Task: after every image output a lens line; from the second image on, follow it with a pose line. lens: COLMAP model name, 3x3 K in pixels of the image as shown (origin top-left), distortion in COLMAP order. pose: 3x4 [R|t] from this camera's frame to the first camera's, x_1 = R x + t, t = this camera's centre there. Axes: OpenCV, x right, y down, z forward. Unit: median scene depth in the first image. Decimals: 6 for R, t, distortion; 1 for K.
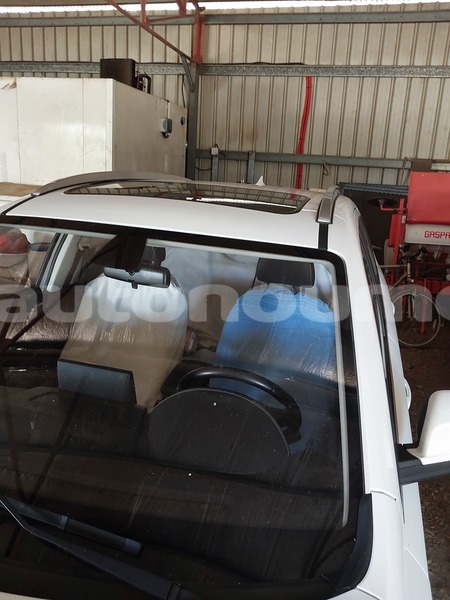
lens RADIAL K [[472.9, 0, 225.6], [0, 472.9, 298.5], [0, 0, 1]] dist [-0.002376, -0.014837]
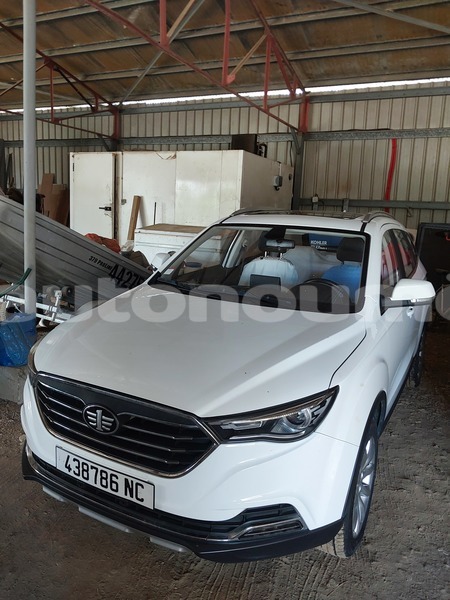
lens RADIAL K [[472.9, 0, 225.6], [0, 472.9, 298.5], [0, 0, 1]] dist [-0.002376, -0.014837]
pose [[0.979110, 0.021234, -0.202218, 0.003045], [-0.041979, 0.994216, -0.098857, 0.083233], [0.198949, 0.105281, 0.974338, -0.240178]]
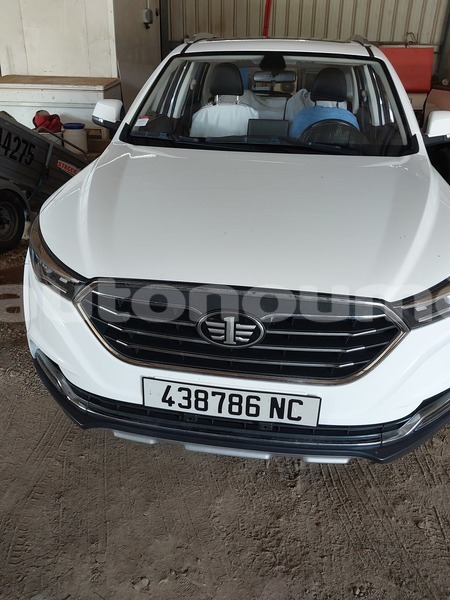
lens RADIAL K [[472.9, 0, 225.6], [0, 472.9, 298.5], [0, 0, 1]] dist [-0.002376, -0.014837]
pose [[0.988463, -0.098582, 0.114986, -0.123433], [0.077088, 0.980948, 0.178321, 0.082756], [-0.130375, -0.167400, 0.977231, -0.174443]]
